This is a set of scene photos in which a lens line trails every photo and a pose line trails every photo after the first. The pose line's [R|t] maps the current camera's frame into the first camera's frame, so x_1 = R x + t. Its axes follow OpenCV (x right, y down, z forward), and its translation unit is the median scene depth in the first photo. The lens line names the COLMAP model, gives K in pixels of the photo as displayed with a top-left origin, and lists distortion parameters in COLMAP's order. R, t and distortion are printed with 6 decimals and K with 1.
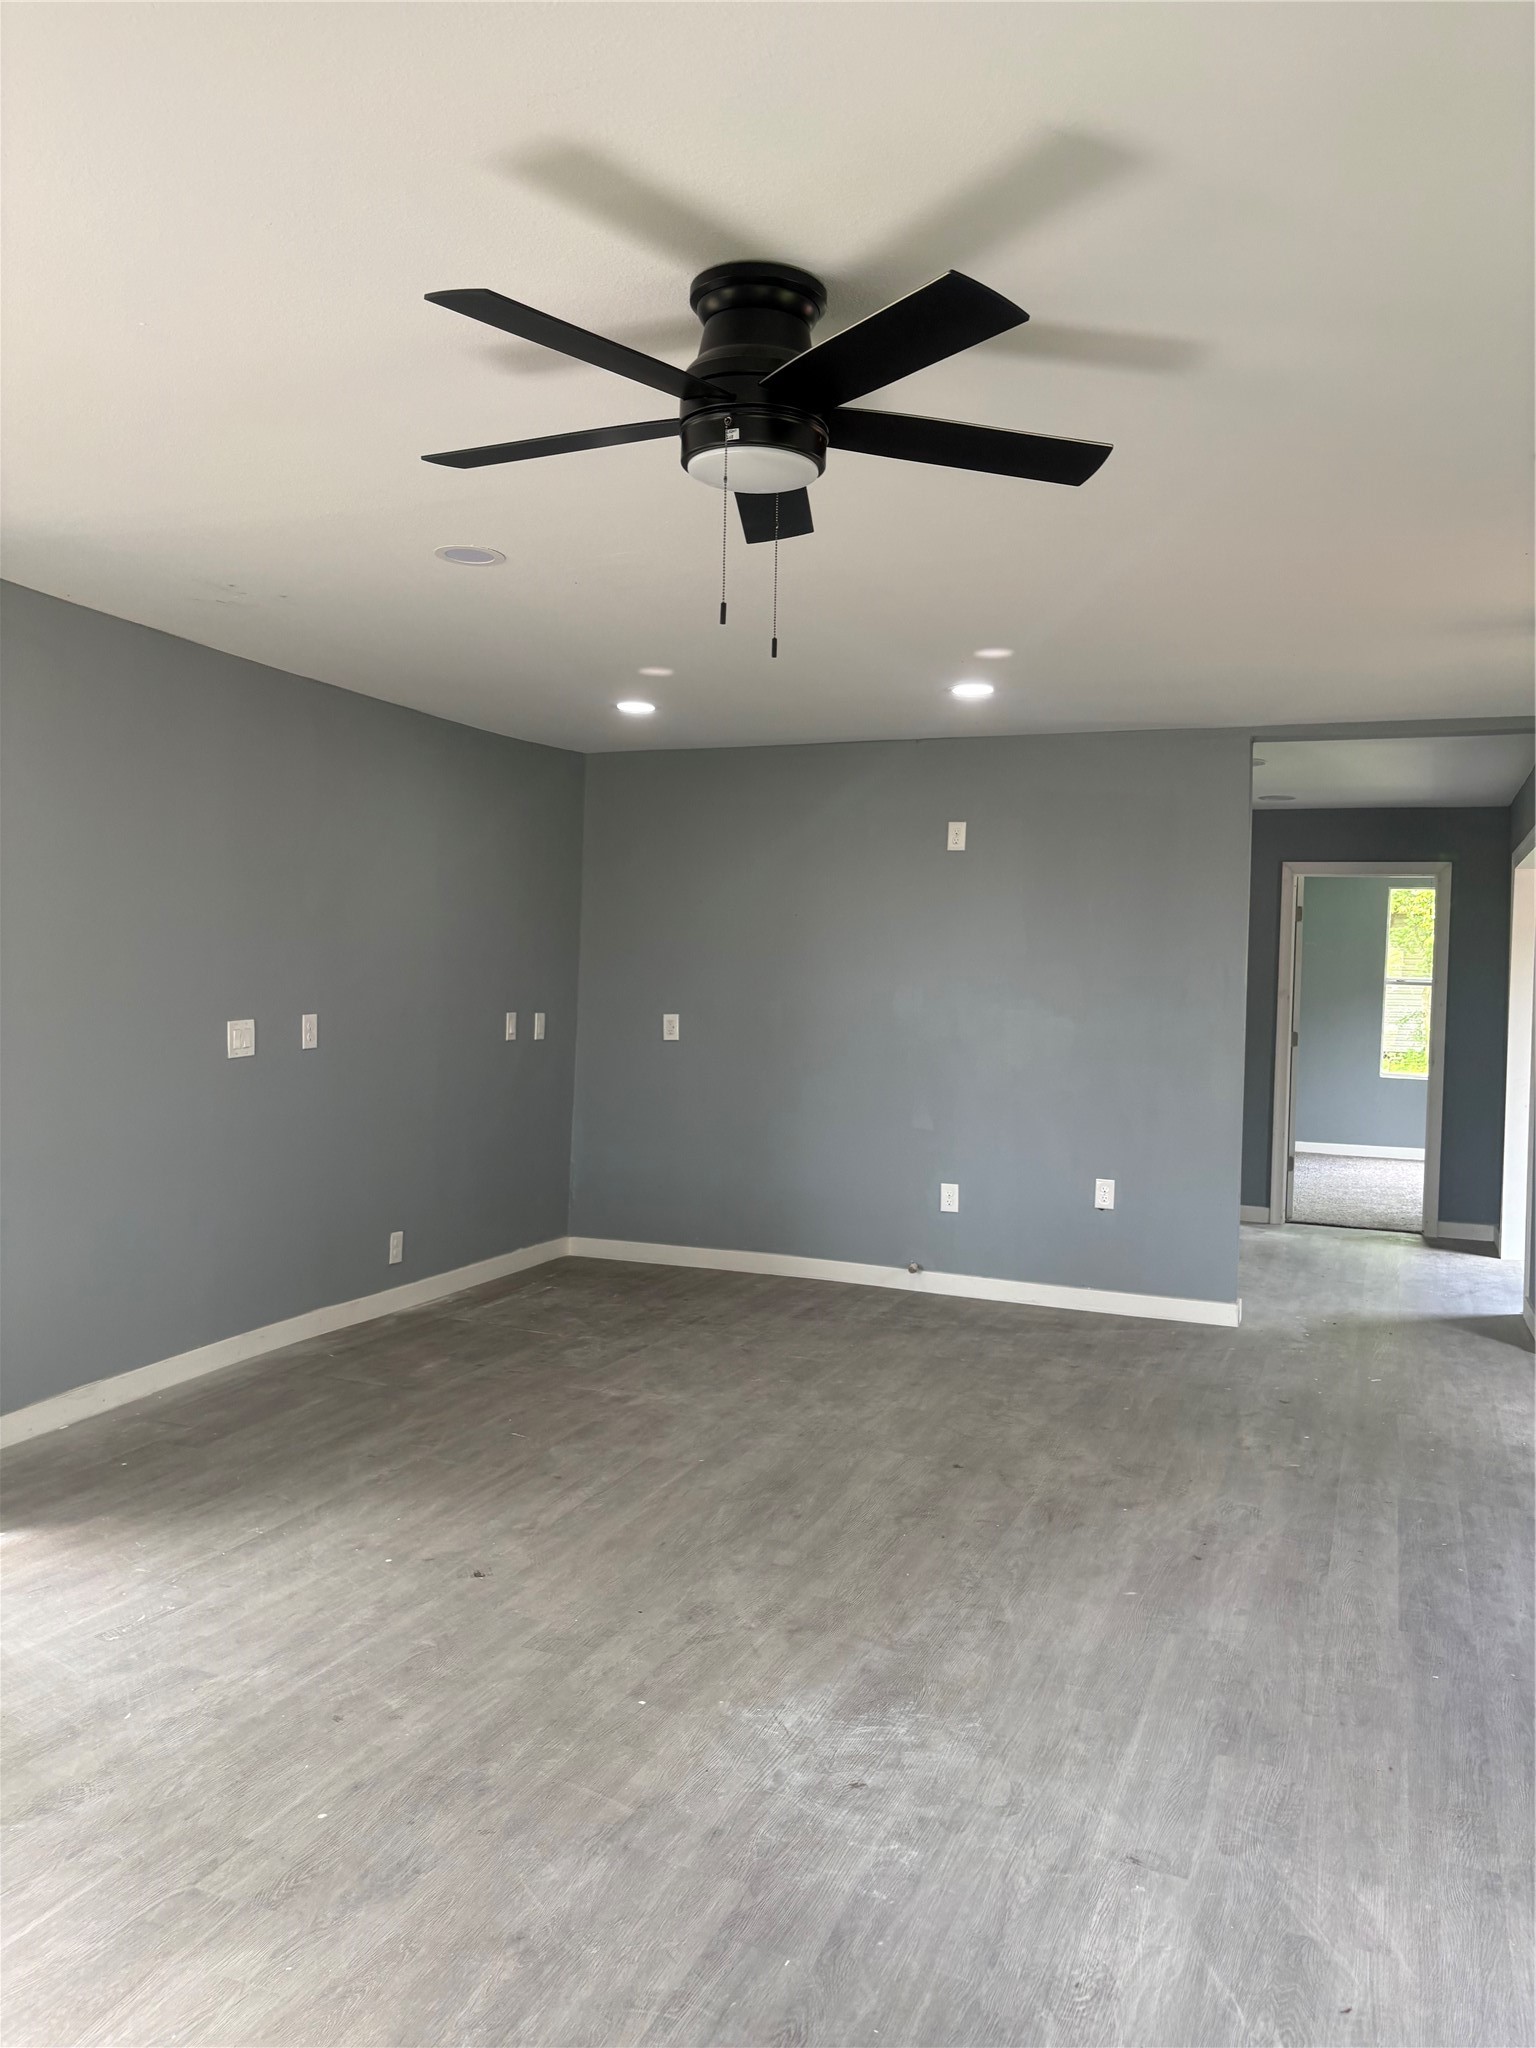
lens RADIAL K [[1541.7, 0, 766.8], [0, 1541.7, 1017.2], [0, 0, 1]] dist [0.004945, -0.011726]
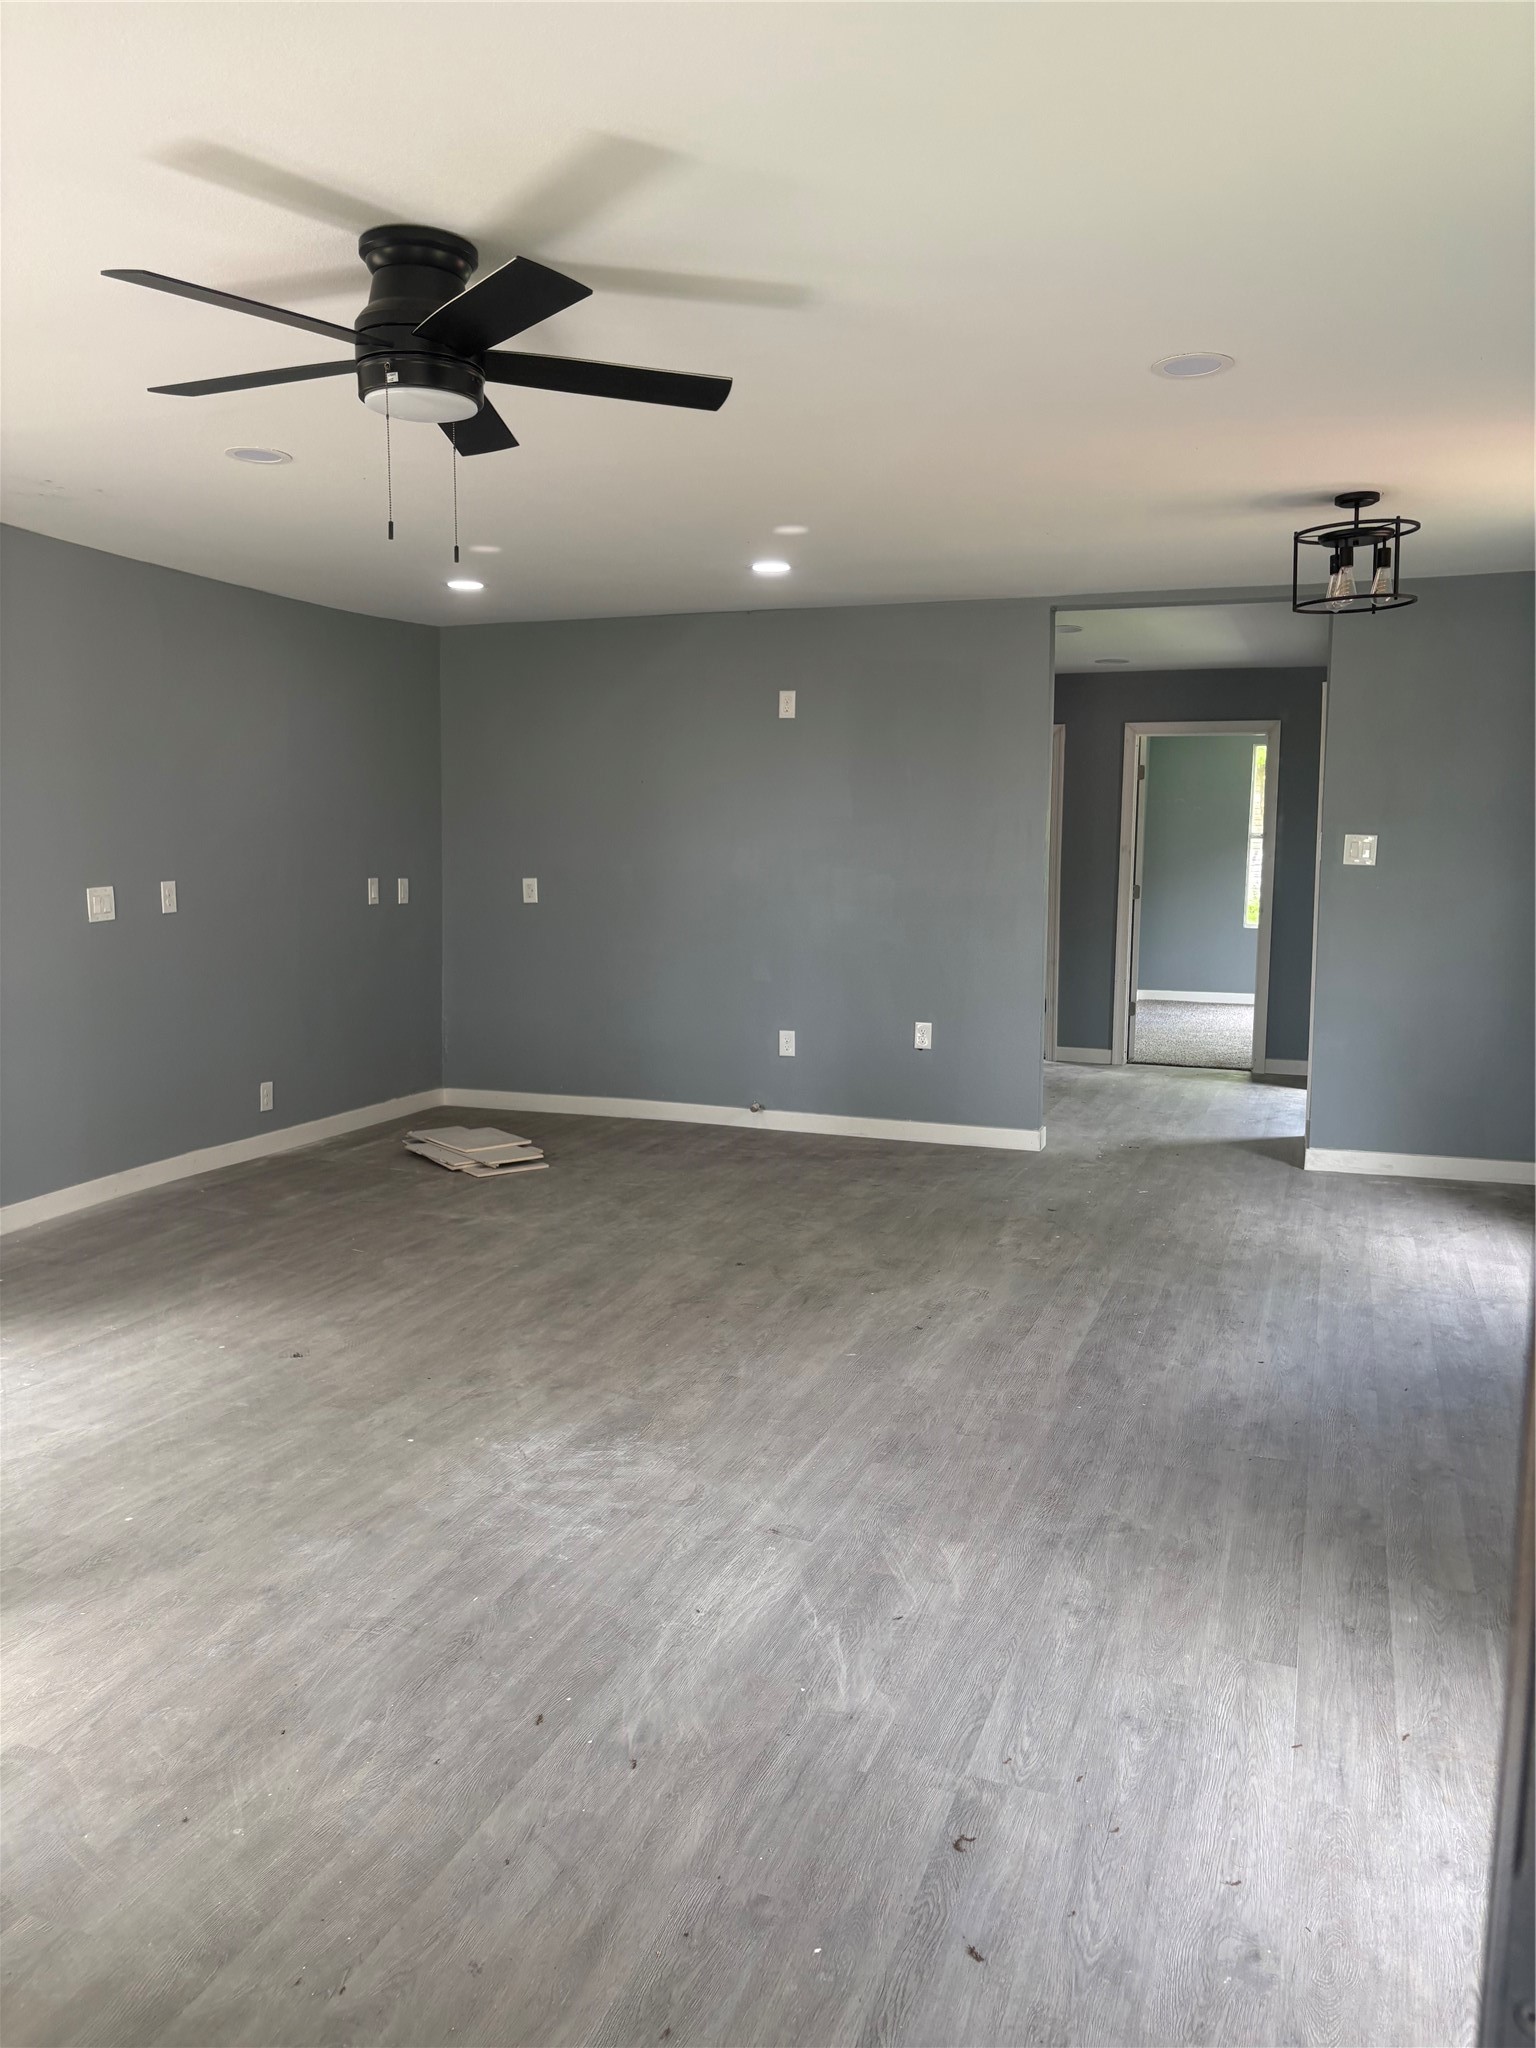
lens RADIAL K [[1541.7, 0, 767.2], [0, 1541.7, 1029.0], [0, 0, 1]] dist [0.004945, -0.011726]
pose [[0.999349, -0.020306, 0.029831, 0.115900], [0.017440, 0.995478, 0.093374, 0.009769], [-0.031592, -0.092793, 0.995184, -0.128056]]
